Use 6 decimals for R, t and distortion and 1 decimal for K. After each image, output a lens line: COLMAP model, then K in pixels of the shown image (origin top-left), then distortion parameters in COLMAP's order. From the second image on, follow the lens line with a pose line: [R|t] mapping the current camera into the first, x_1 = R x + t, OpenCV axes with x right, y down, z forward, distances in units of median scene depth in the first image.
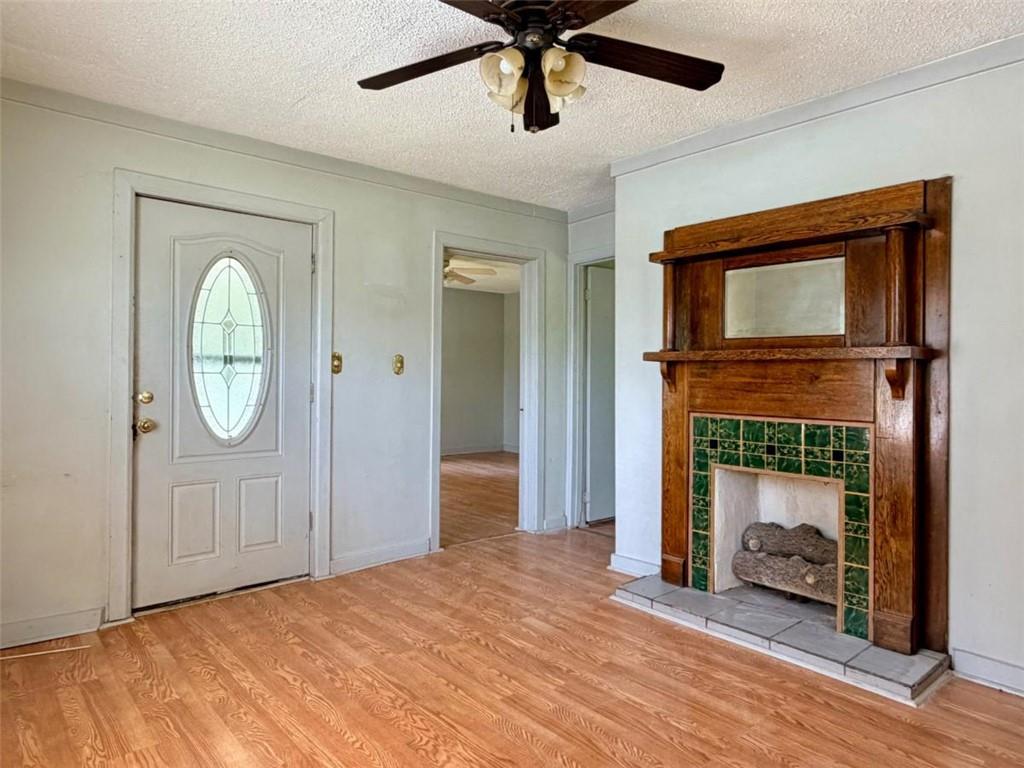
lens RADIAL K [[657.5, 0, 514.0], [0, 657.5, 378.9], [0, 0, 1]] dist [-0.000252, 0.000811]
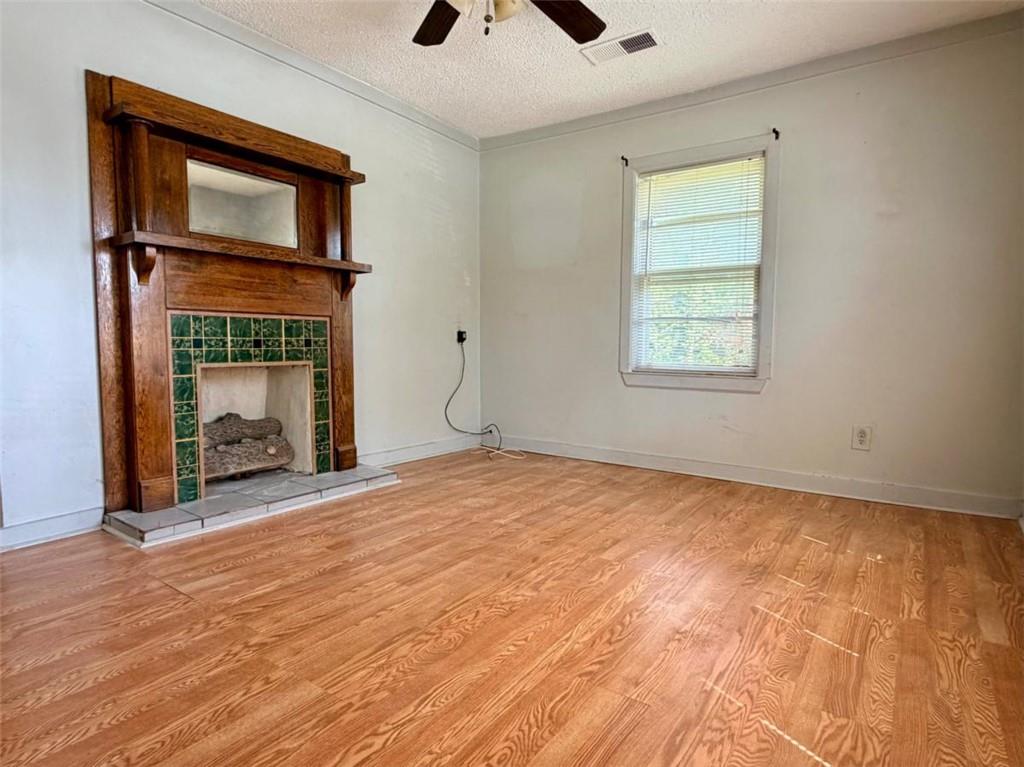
lens RADIAL K [[549.3, 0, 537.6], [0, 549.3, 376.9], [0, 0, 1]] dist [0.009125, 0.001121]
pose [[-0.245481, -0.080002, 0.966095, -0.638634], [-0.000707, 0.996603, 0.082349, 0.088464], [-0.969401, 0.019532, -0.244704, 0.781018]]
